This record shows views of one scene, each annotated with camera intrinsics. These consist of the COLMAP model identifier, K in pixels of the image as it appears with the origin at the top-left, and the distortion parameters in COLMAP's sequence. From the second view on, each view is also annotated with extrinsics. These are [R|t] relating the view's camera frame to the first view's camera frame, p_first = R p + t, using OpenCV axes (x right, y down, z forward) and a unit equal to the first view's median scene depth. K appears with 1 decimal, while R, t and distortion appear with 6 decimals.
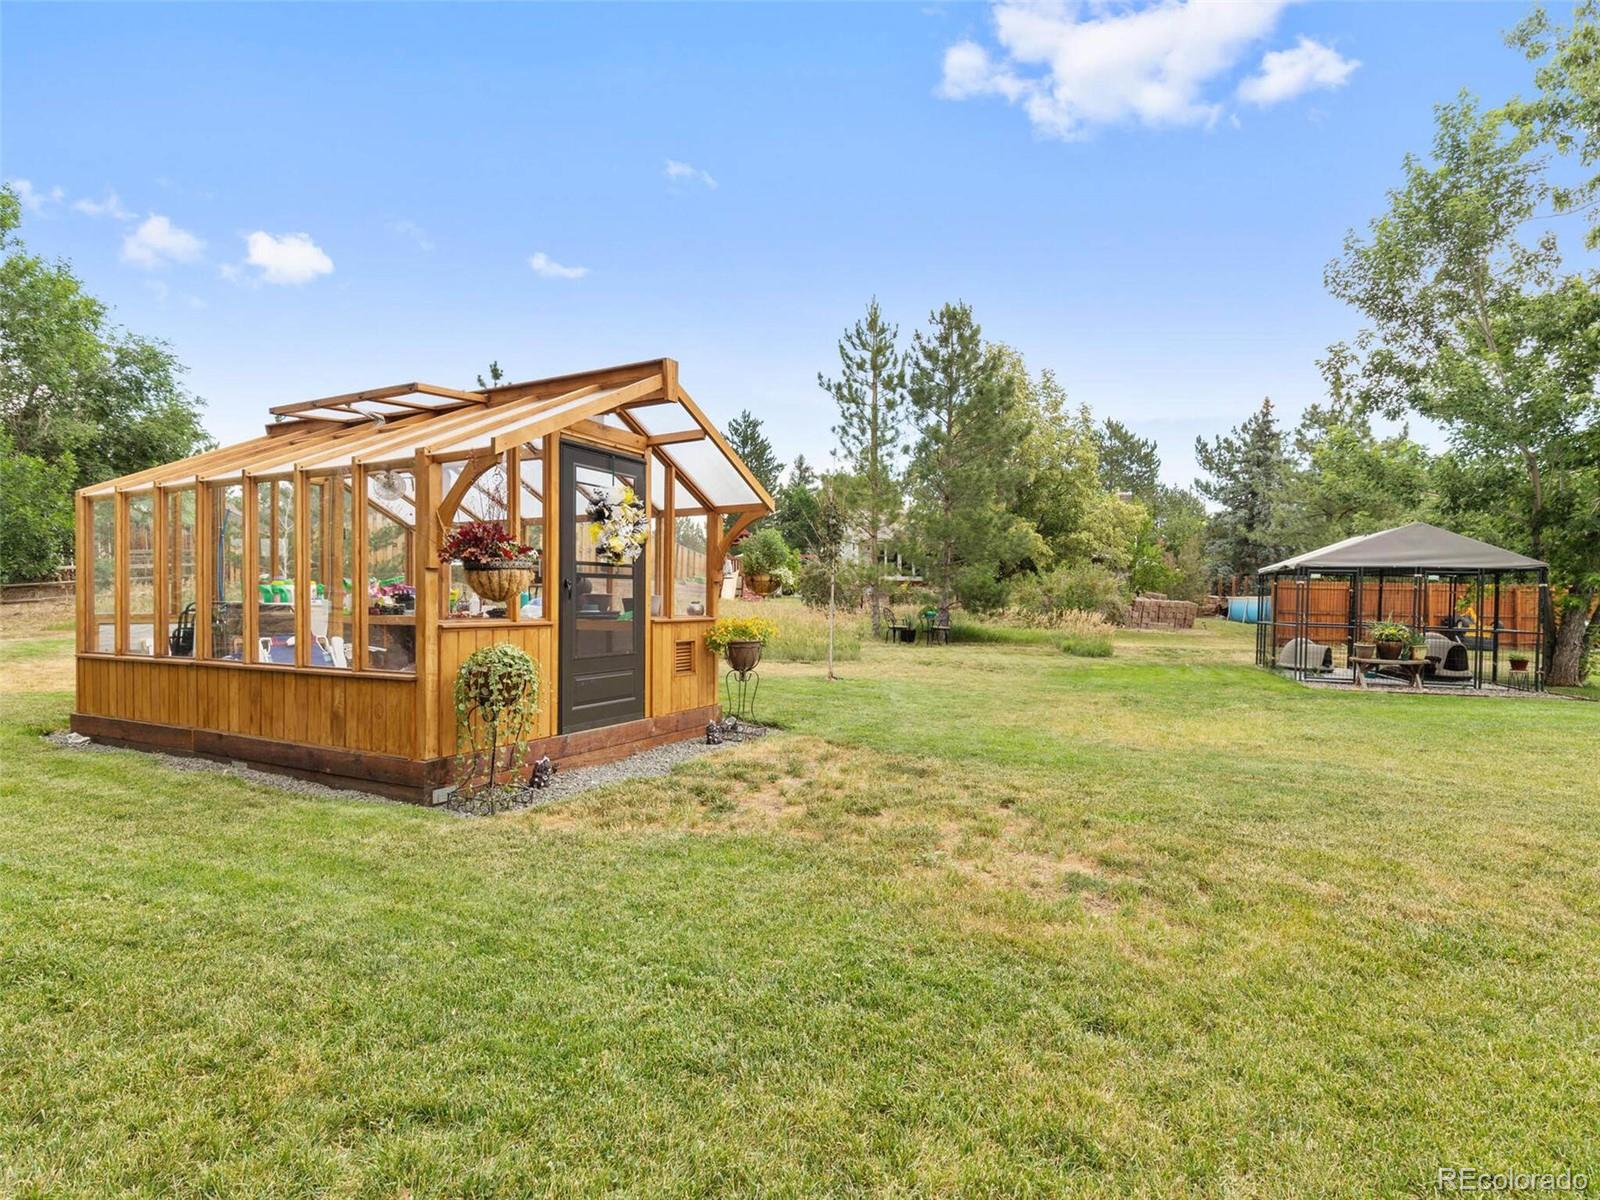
lens RADIAL K [[814.8, 0, 788.6], [0, 814.8, 600.0], [0, 0, 1]] dist [0.004906, -0.000567]
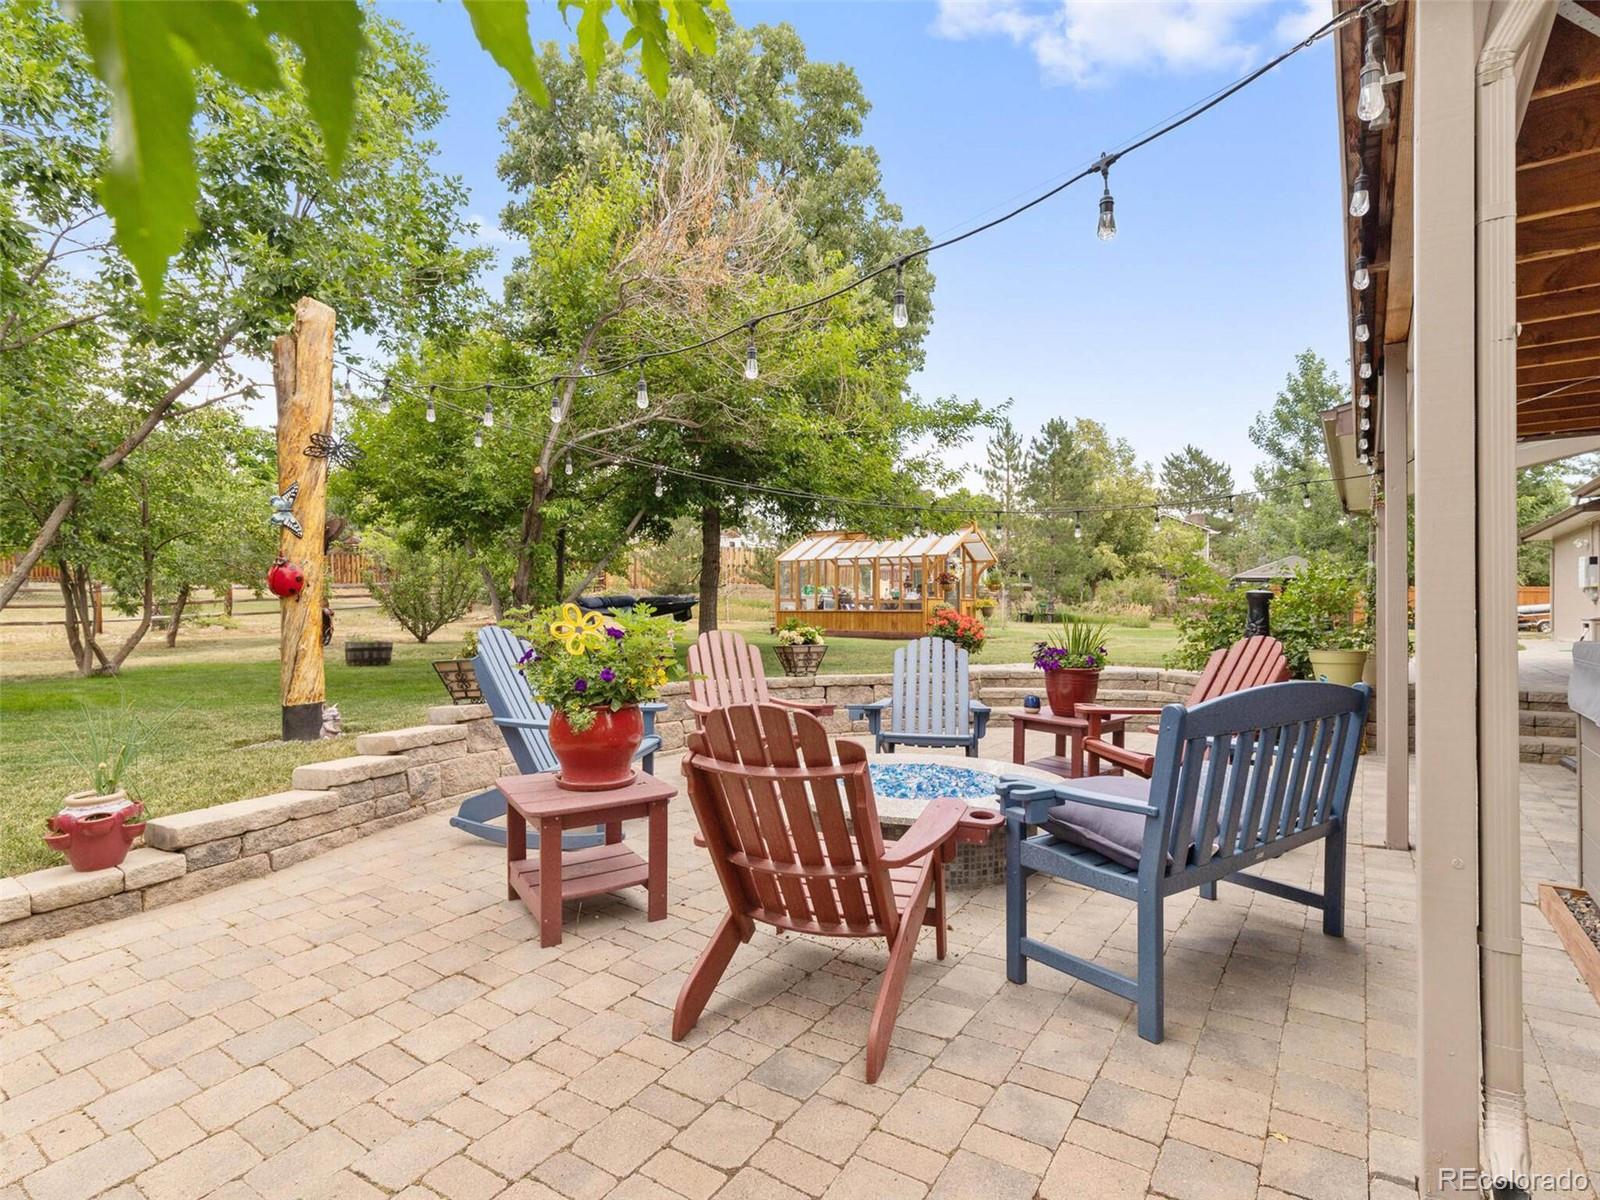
lens RADIAL K [[814.8, 0, 804.7], [0, 814.8, 600.2], [0, 0, 1]] dist [0.004906, -0.000567]
pose [[0.995684, -0.002734, -0.092773, -0.123137], [0.002125, 0.999976, -0.006661, 0.012441], [0.092789, 0.006435, 0.995665, -0.560664]]
